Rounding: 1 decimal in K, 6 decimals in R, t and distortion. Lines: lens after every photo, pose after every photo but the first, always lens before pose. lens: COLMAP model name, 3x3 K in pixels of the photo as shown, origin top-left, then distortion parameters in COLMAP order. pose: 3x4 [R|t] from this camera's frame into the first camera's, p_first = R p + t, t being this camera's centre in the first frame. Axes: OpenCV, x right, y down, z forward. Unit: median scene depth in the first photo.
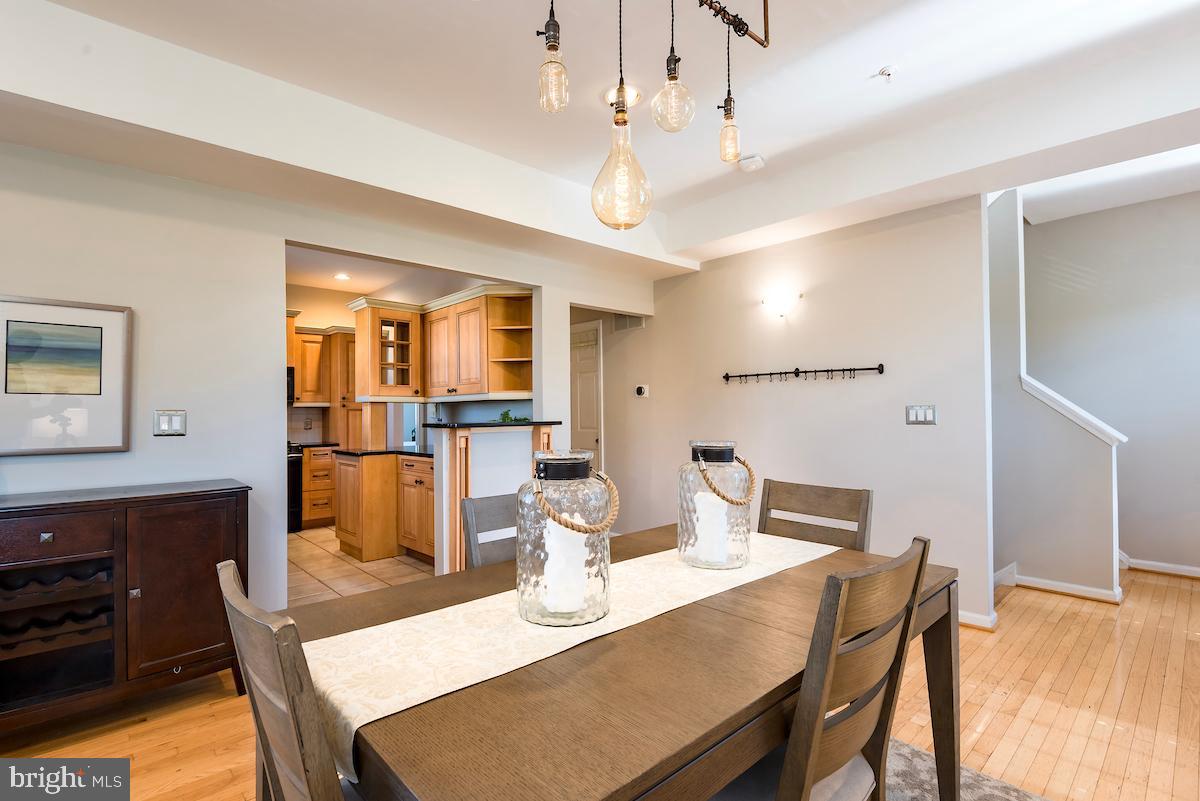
lens RADIAL K [[564.5, 0, 599.6], [0, 564.5, 403.1], [0, 0, 1]] dist [-0.000314, -0.001053]
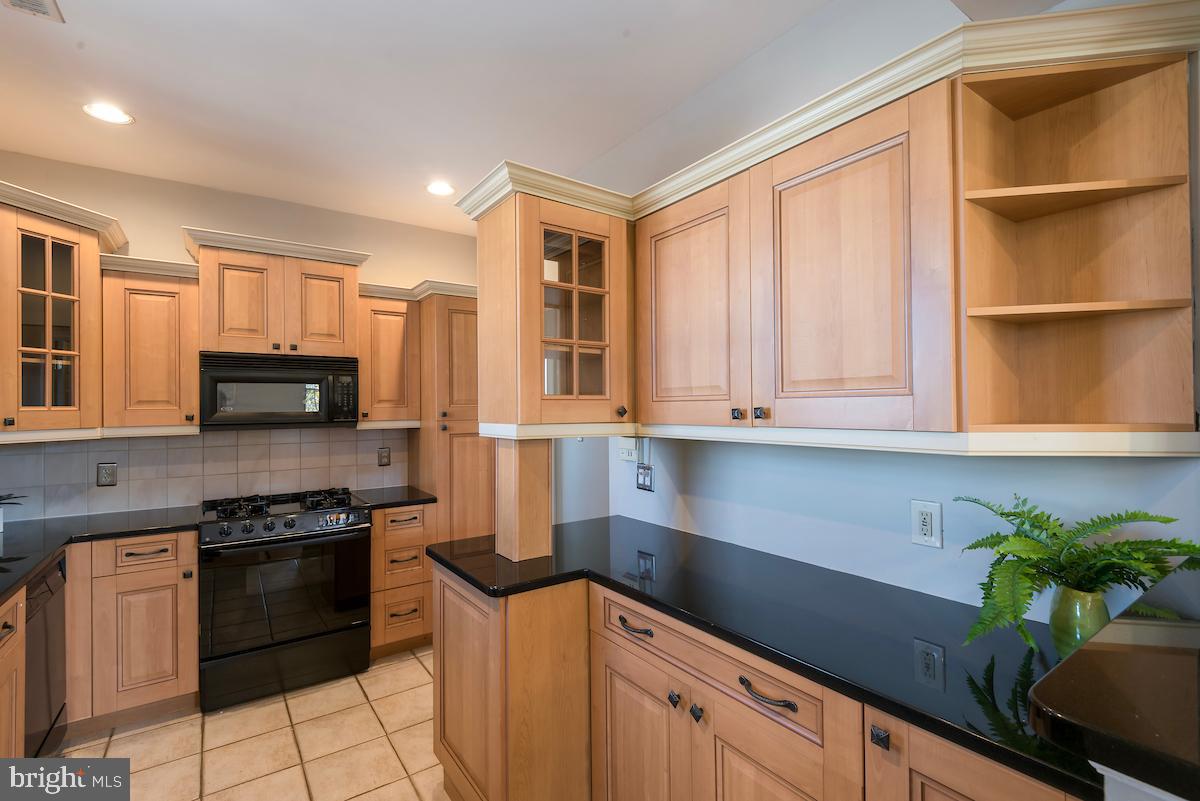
lens RADIAL K [[545.3, 0, 601.4], [0, 545.3, 402.9], [0, 0, 1]] dist [0.022012, -0.013115]
pose [[0.992116, -0.001999, -0.125309, -0.304681], [0.003315, 0.999941, 0.010297, -0.031677], [0.125281, -0.010631, 0.992064, 0.638026]]
